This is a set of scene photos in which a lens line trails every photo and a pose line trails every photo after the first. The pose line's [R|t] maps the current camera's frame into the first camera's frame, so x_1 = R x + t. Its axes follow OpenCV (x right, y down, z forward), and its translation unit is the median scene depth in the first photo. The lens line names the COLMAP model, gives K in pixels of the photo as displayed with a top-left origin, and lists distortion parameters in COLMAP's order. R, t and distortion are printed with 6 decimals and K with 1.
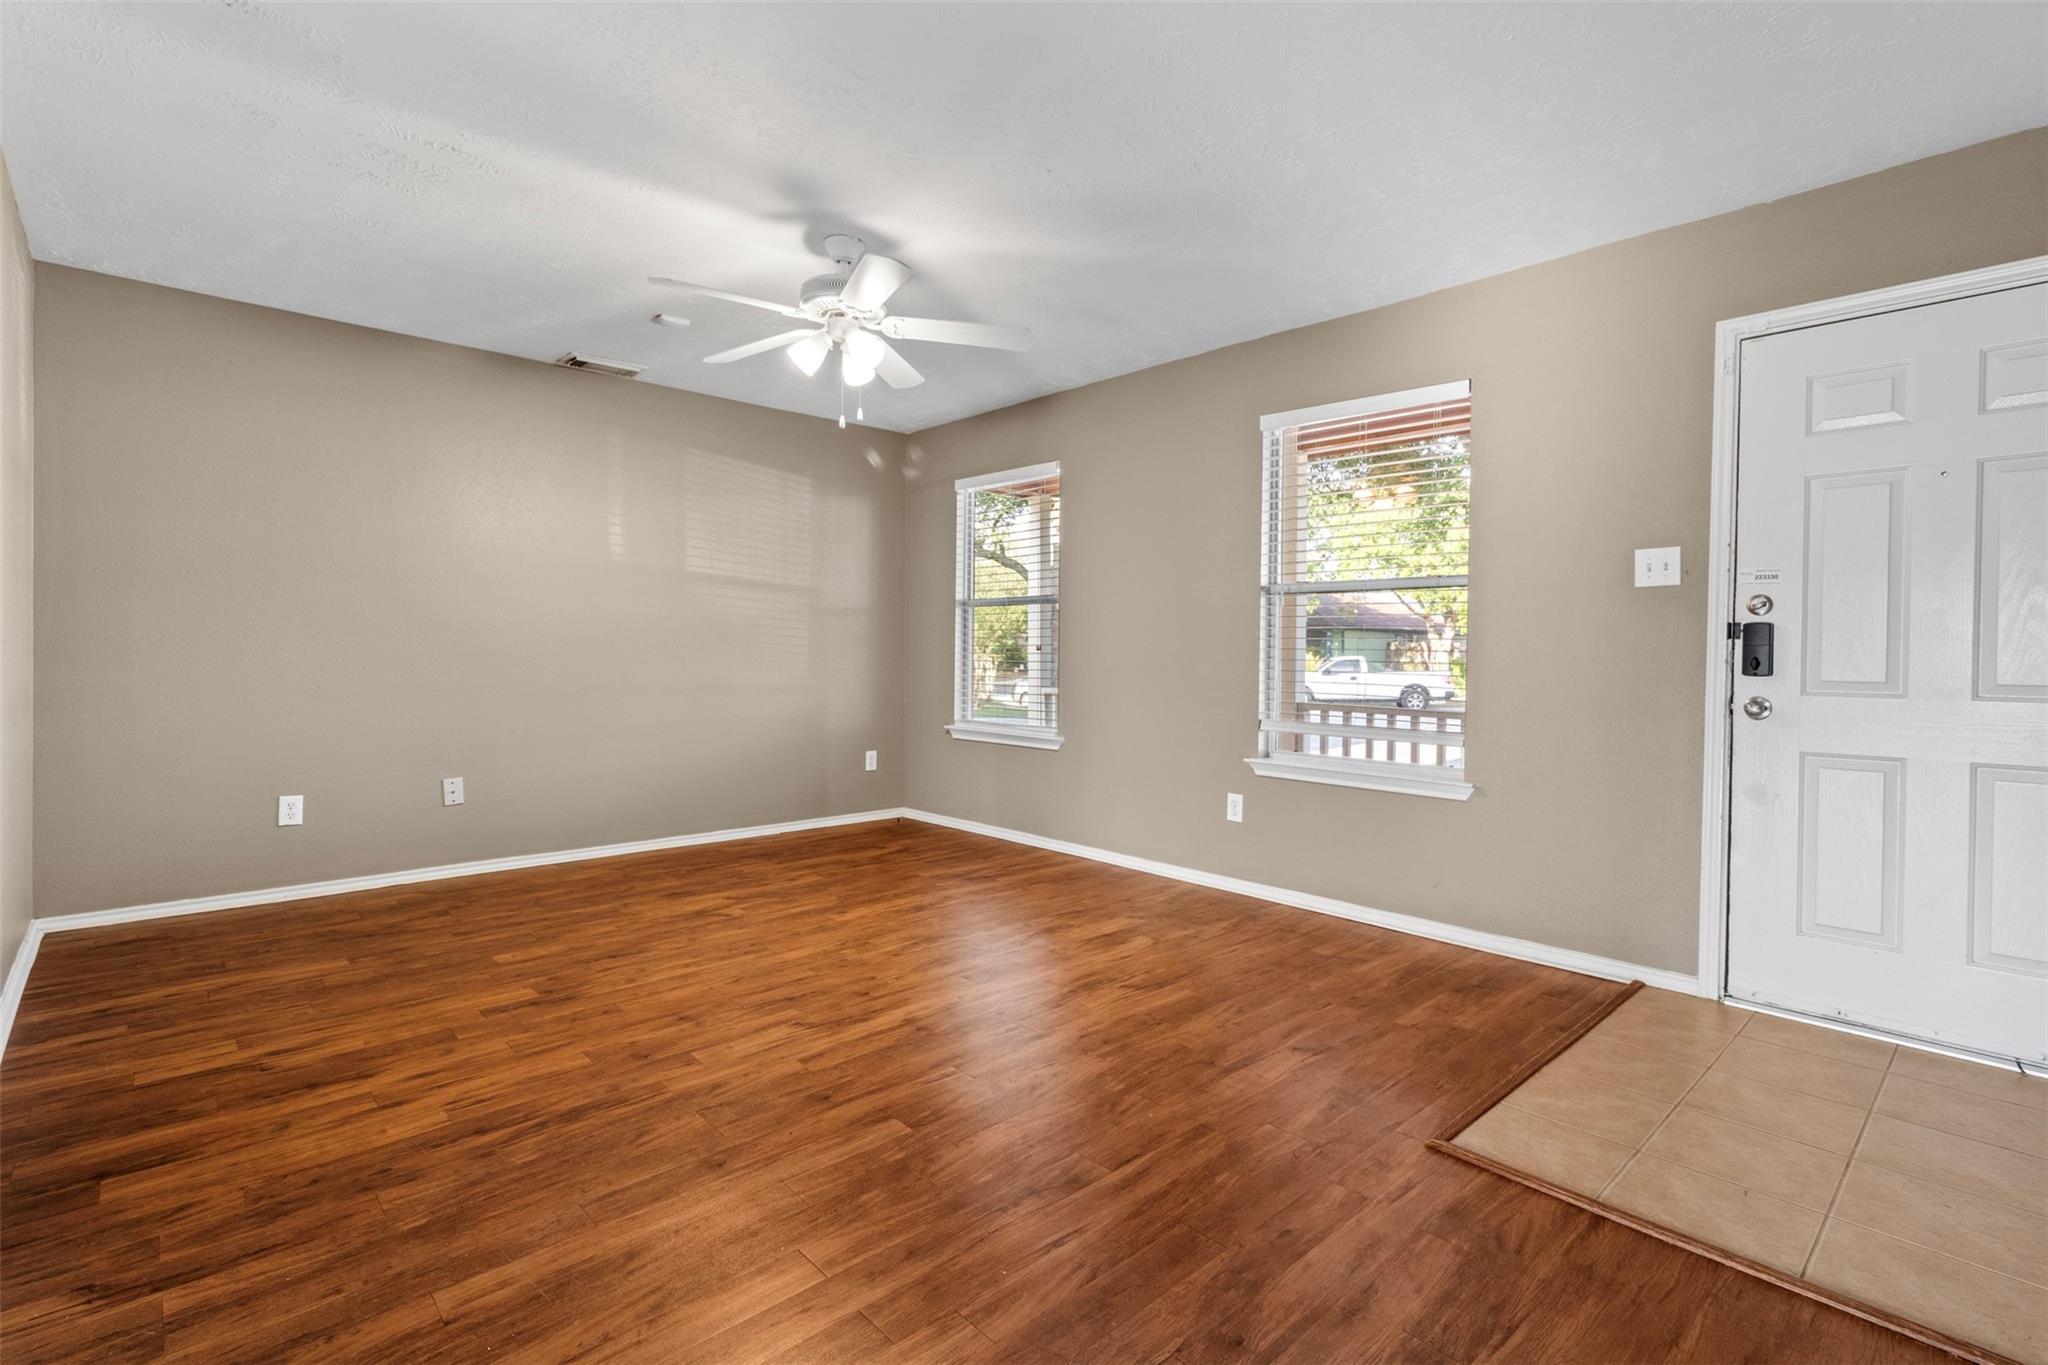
lens RADIAL K [[944.6, 0, 1020.2], [0, 944.6, 666.1], [0, 0, 1]] dist [-0.000878, 0.001806]
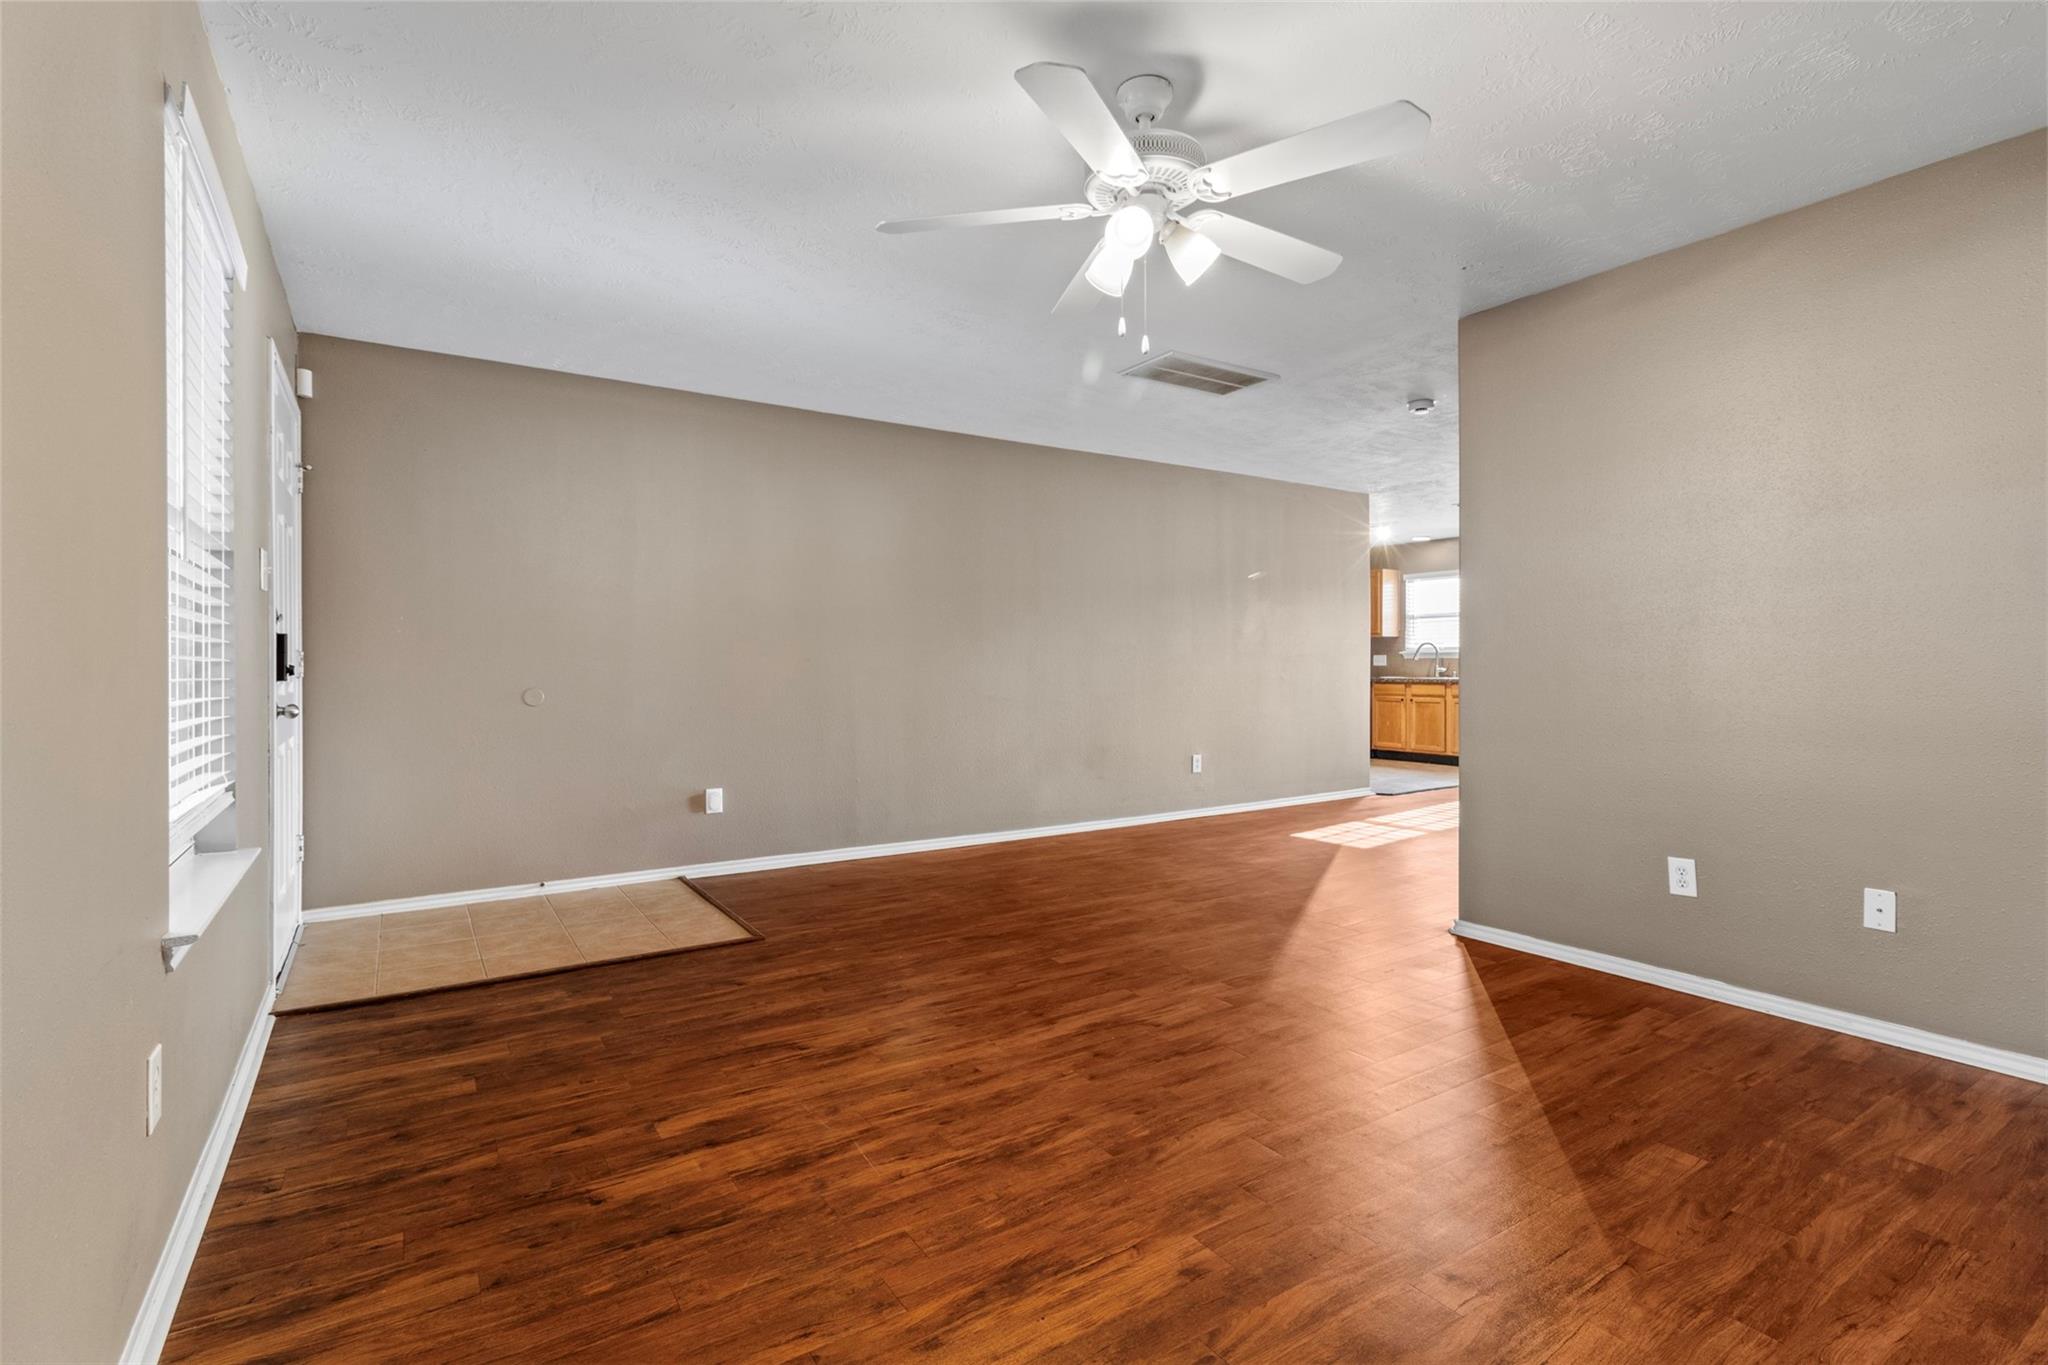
lens RADIAL K [[944.6, 0, 1024.2], [0, 944.6, 675.0], [0, 0, 1]] dist [-0.000878, 0.001806]
pose [[-0.986933, -0.011561, 0.160718, -0.237566], [-0.006669, 0.999499, 0.030943, -0.034944], [-0.160995, 0.029467, -0.986515, 1.899356]]
